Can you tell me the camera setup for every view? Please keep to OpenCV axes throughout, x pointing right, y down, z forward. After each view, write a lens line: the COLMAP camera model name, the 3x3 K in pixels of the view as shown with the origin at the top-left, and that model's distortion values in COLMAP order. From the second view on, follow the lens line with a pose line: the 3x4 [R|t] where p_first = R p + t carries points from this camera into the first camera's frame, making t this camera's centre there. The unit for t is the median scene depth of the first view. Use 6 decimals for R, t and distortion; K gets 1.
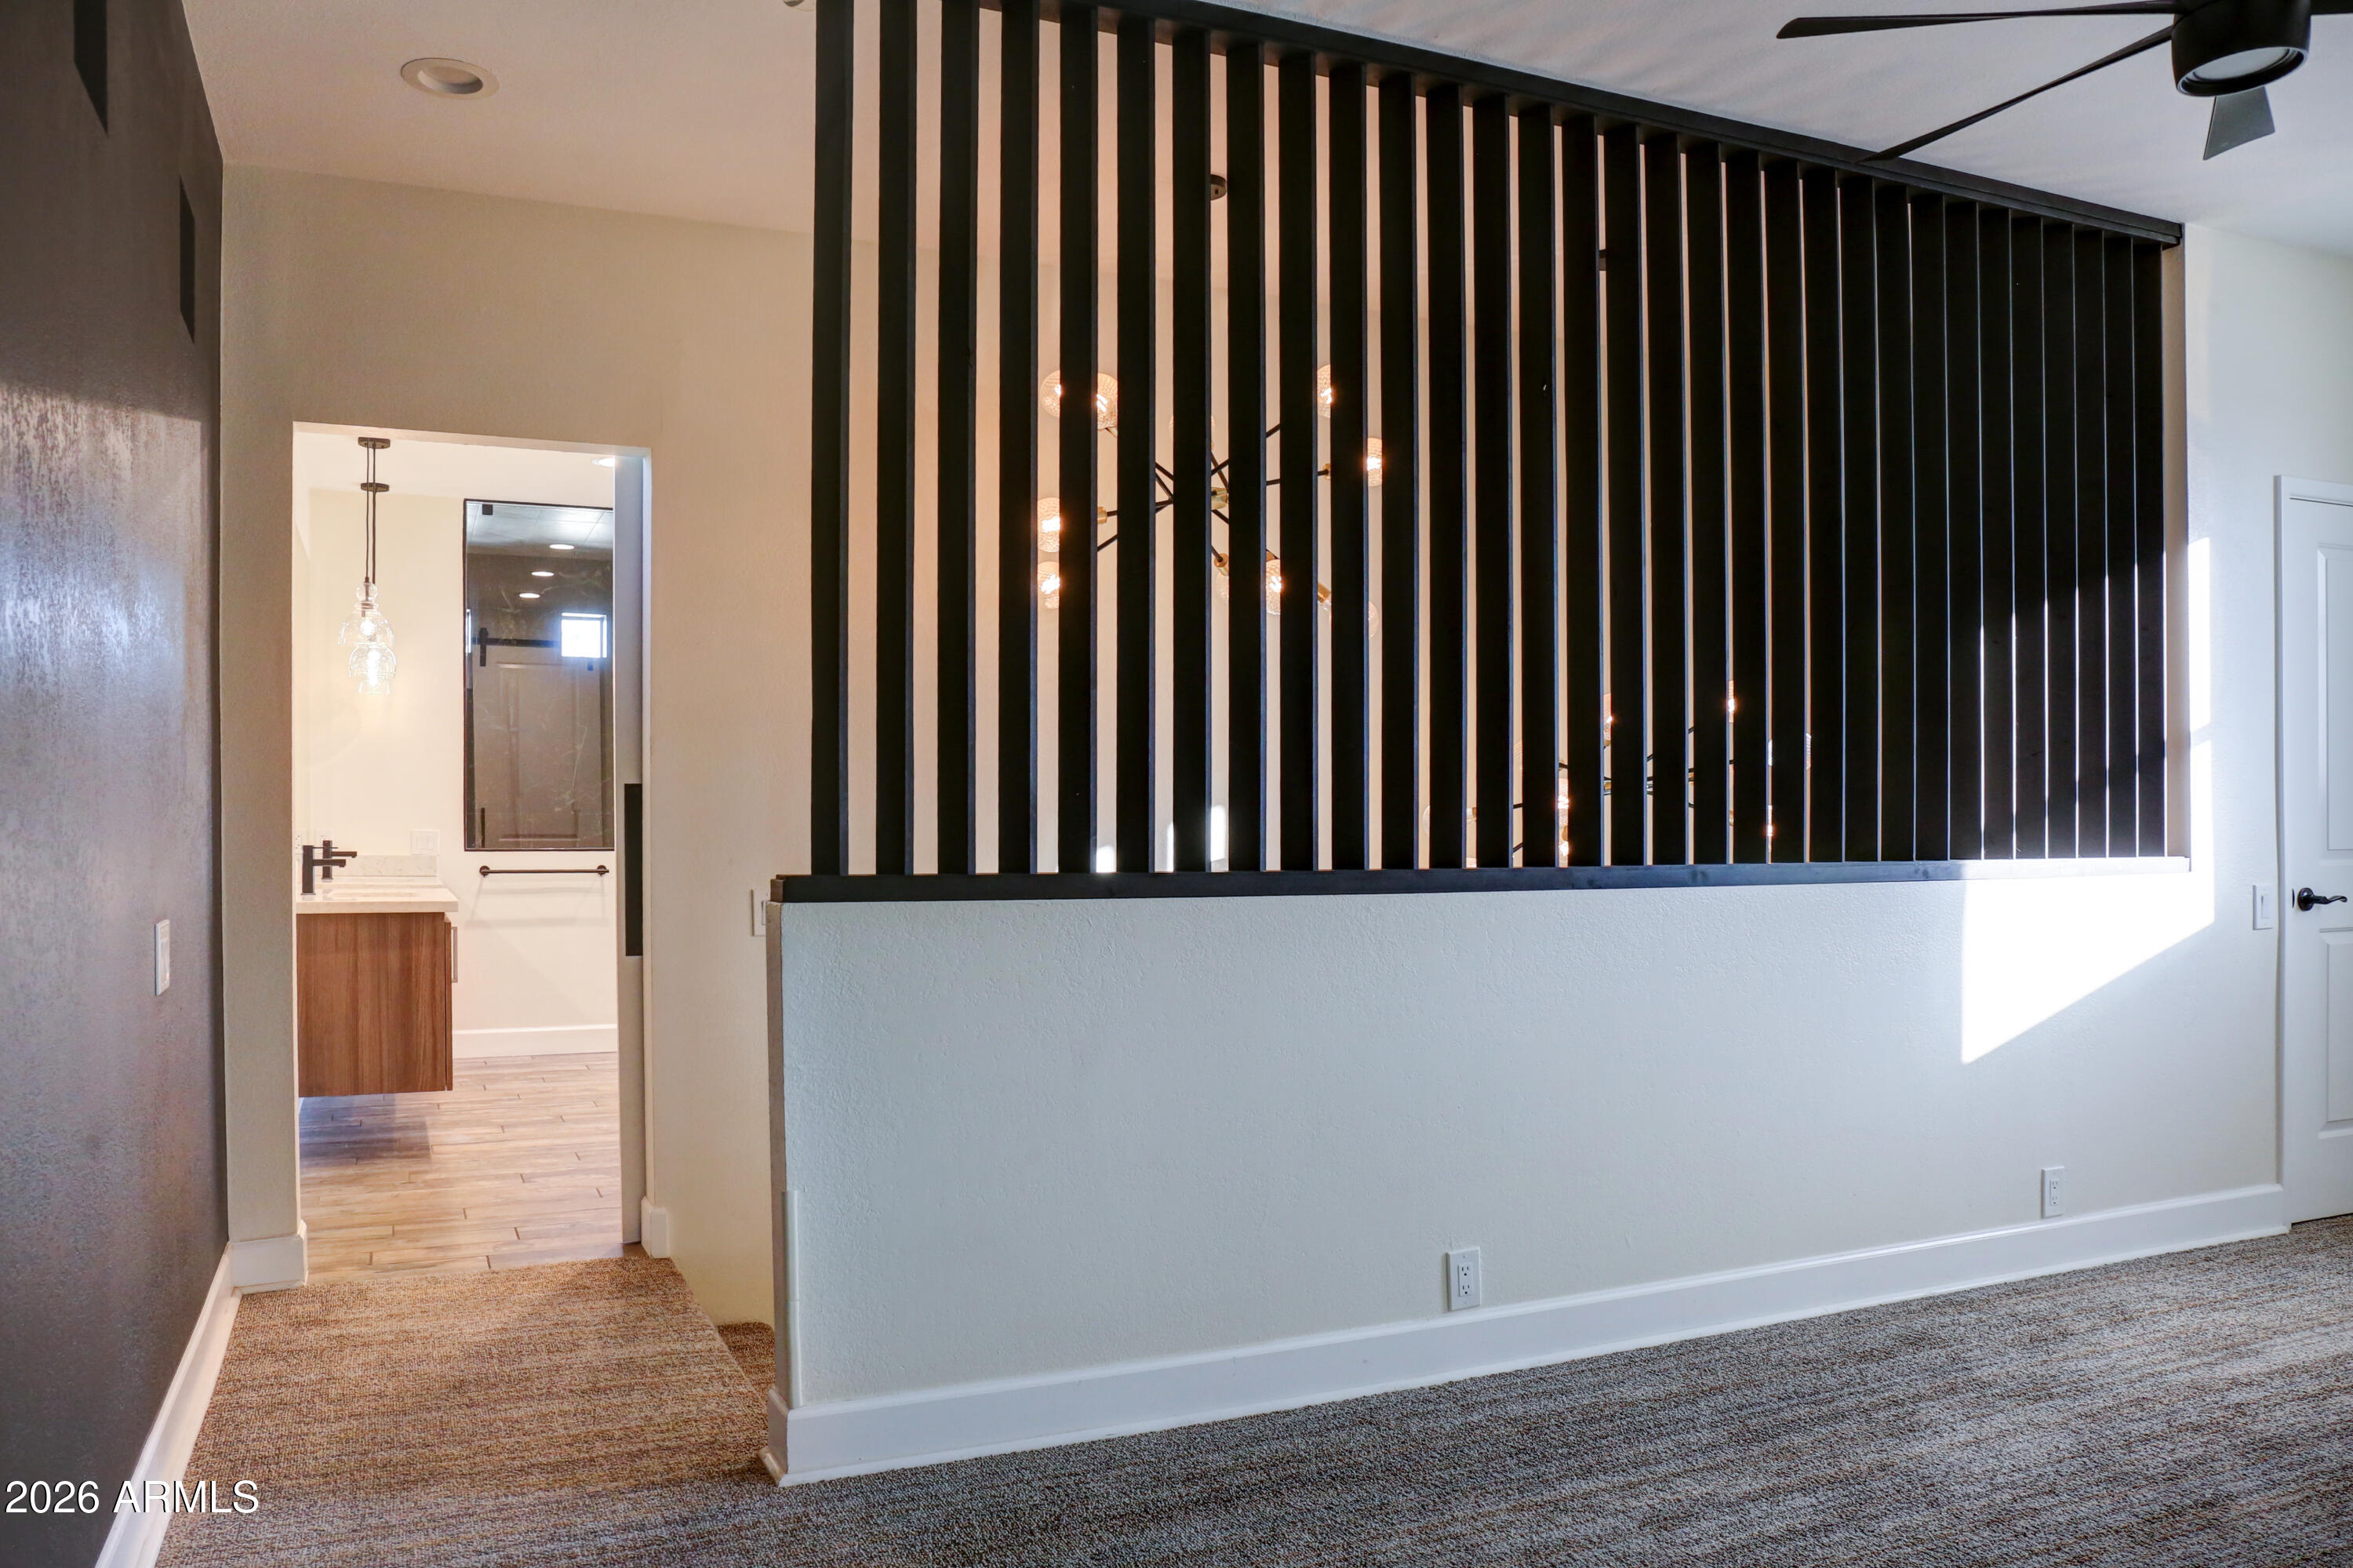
lens RADIAL K [[1673.6, 0, 1124.7], [0, 1673.6, 828.7], [0, 0, 1]] dist [-0.091976, 0.078444]
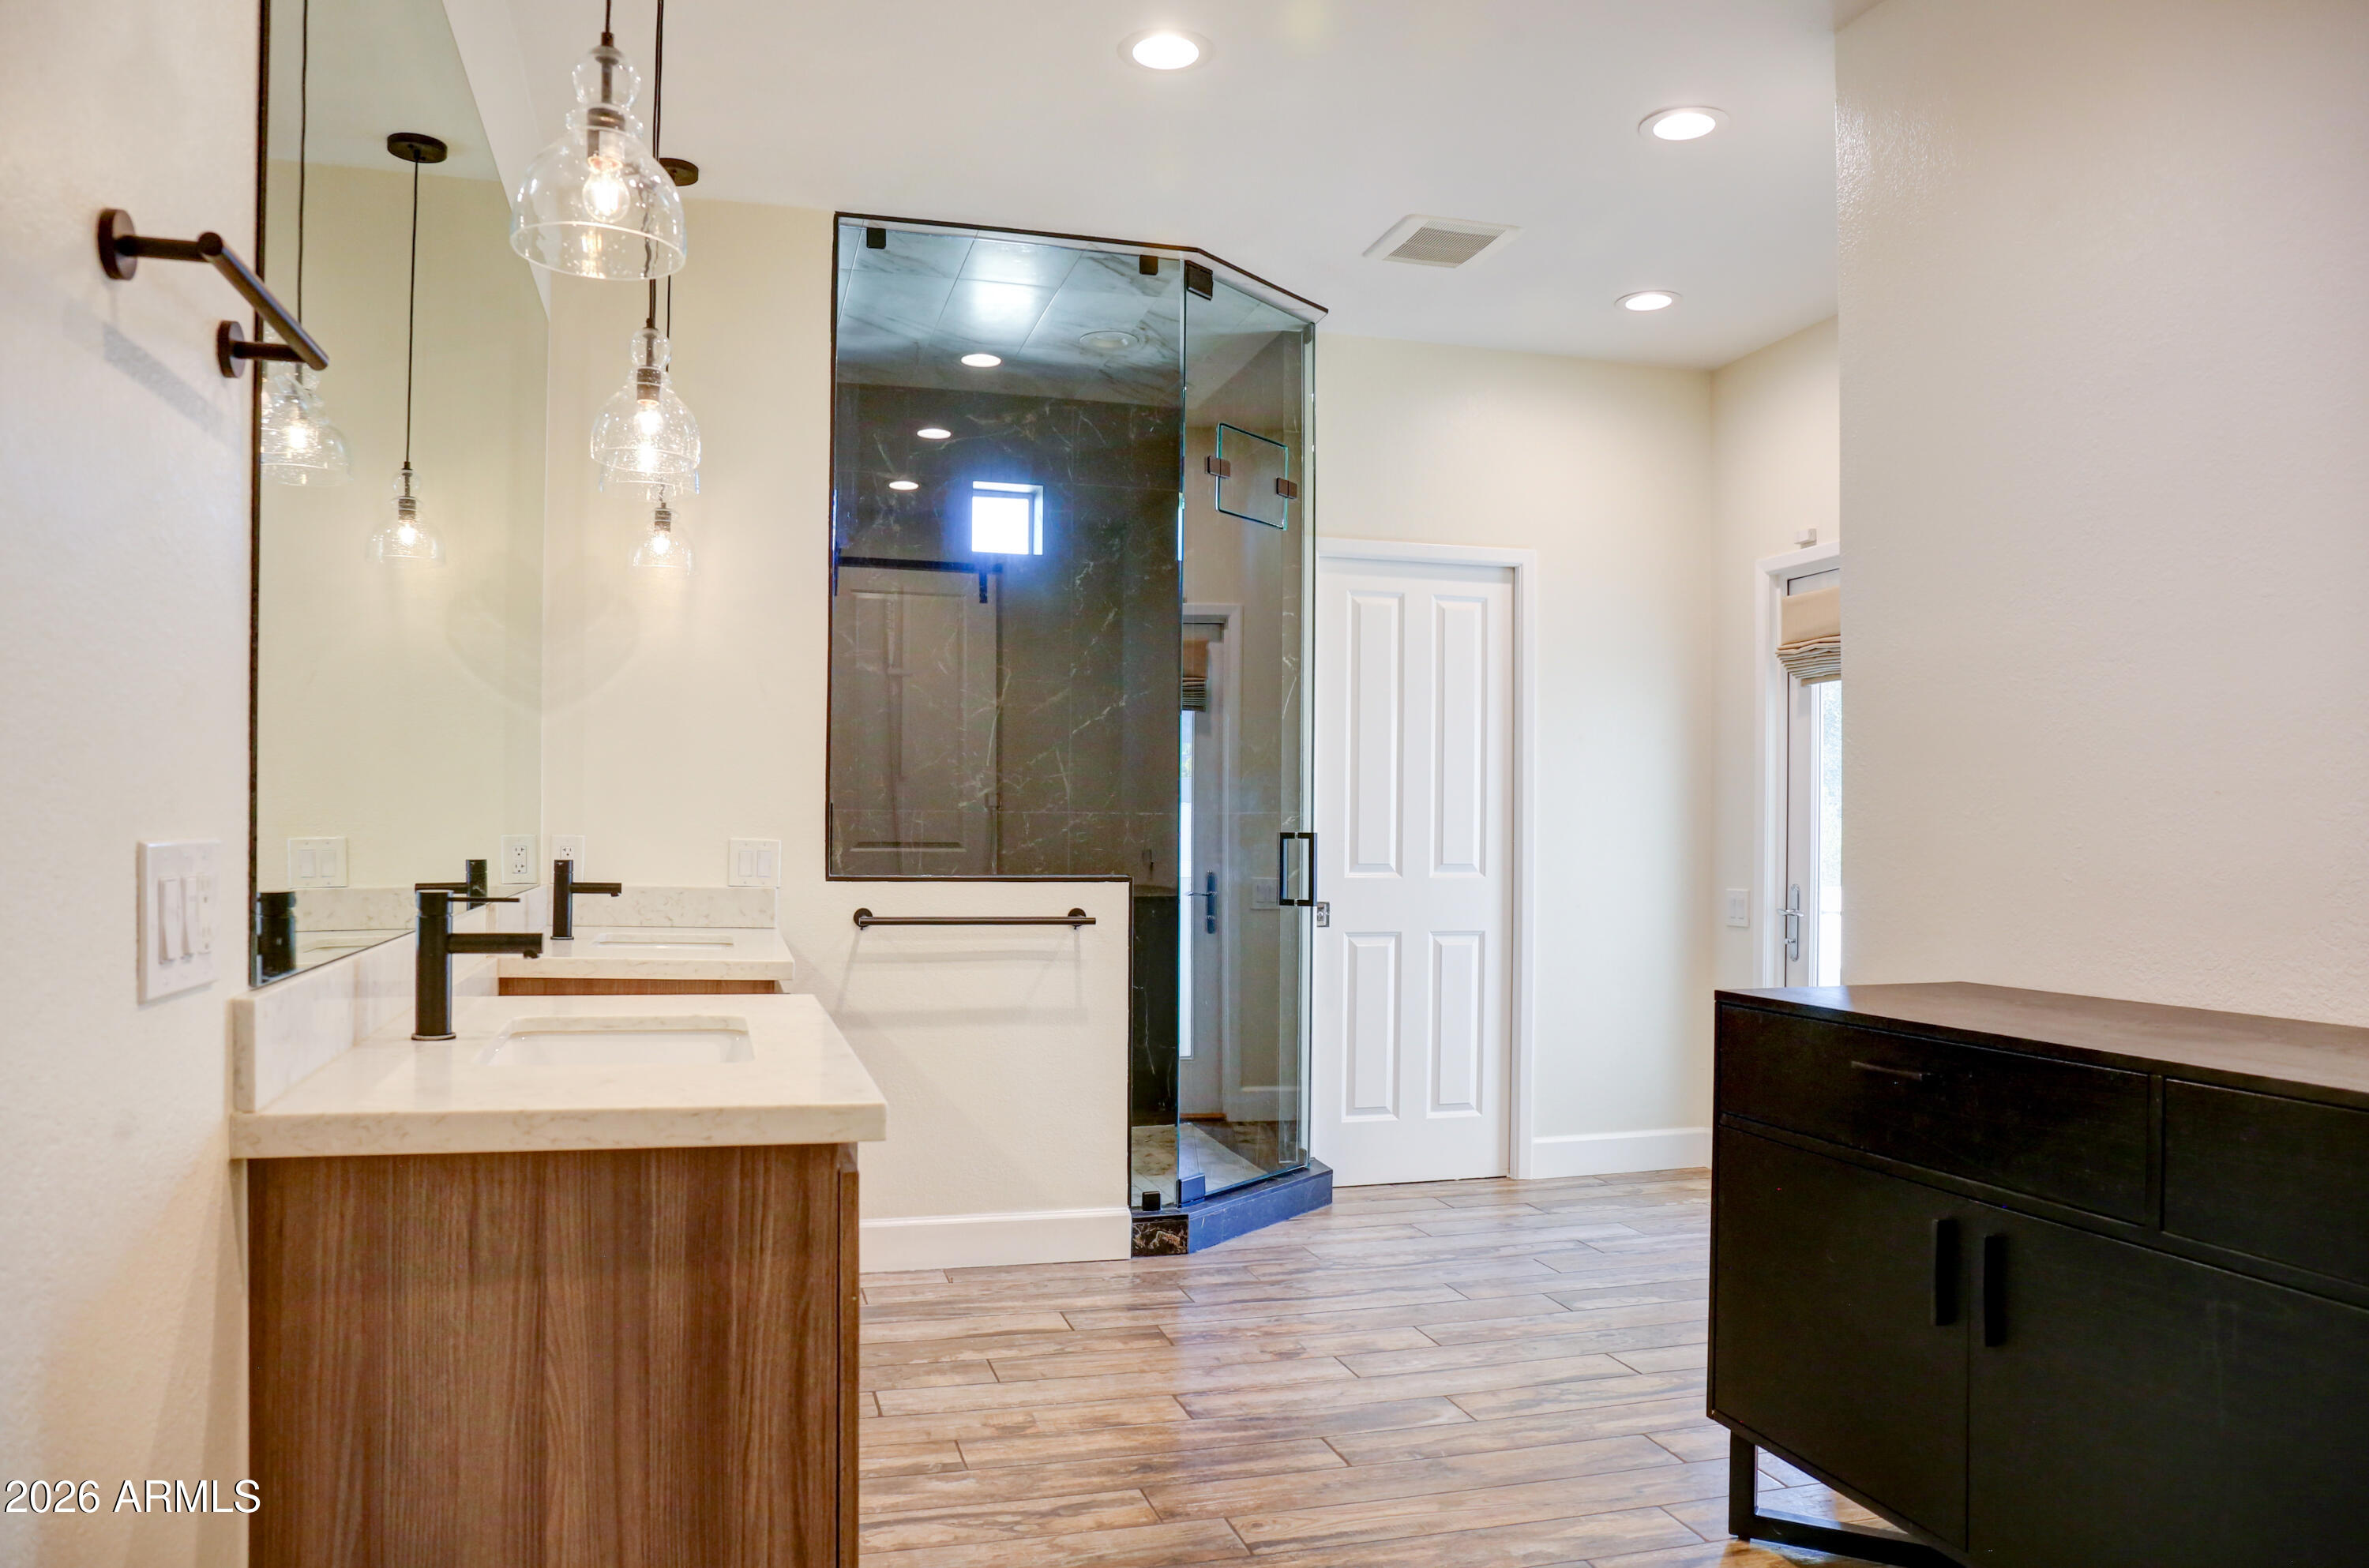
lens RADIAL K [[1684.8, 0, 1181.5], [0, 1684.8, 793.9], [0, 0, 1]] dist [-0.091976, 0.078444]
pose [[0.989725, 0.006587, -0.142832, -0.214040], [-0.009976, 0.999685, -0.023025, -0.002645], [0.142635, 0.024214, 0.989479, 0.493462]]
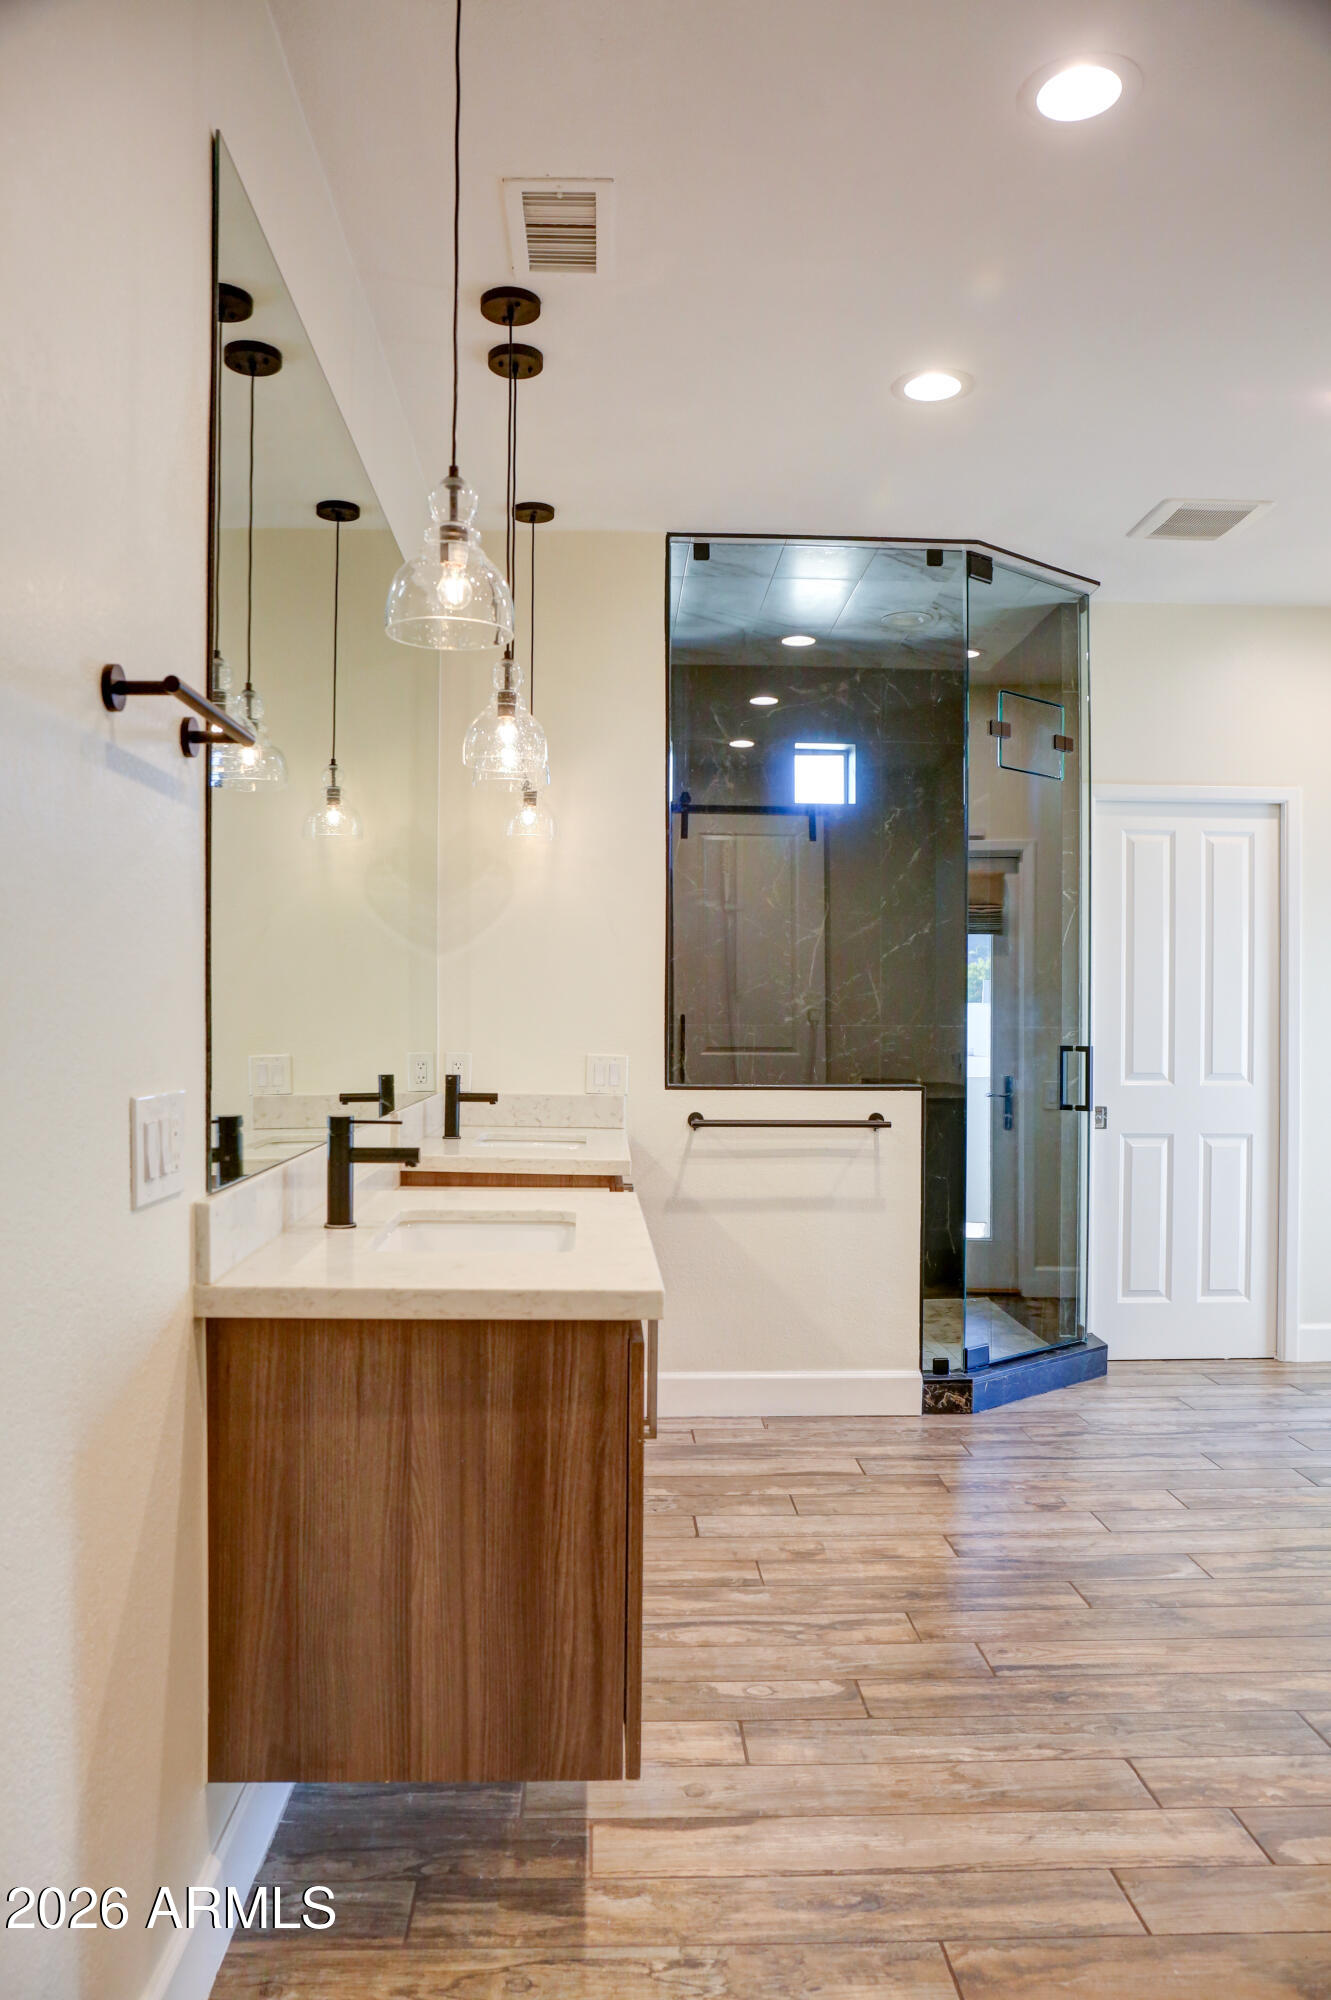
lens RADIAL K [[1490.4, 0, 669.4], [0, 1490.4, 992.5], [0, 0, 1]] dist [-0.052268, 0.051753]
pose [[0.931796, 0.000730, -0.362983, -0.192679], [-0.008812, 0.999749, -0.020610, -0.011411], [0.362877, 0.022403, 0.931568, 0.472177]]
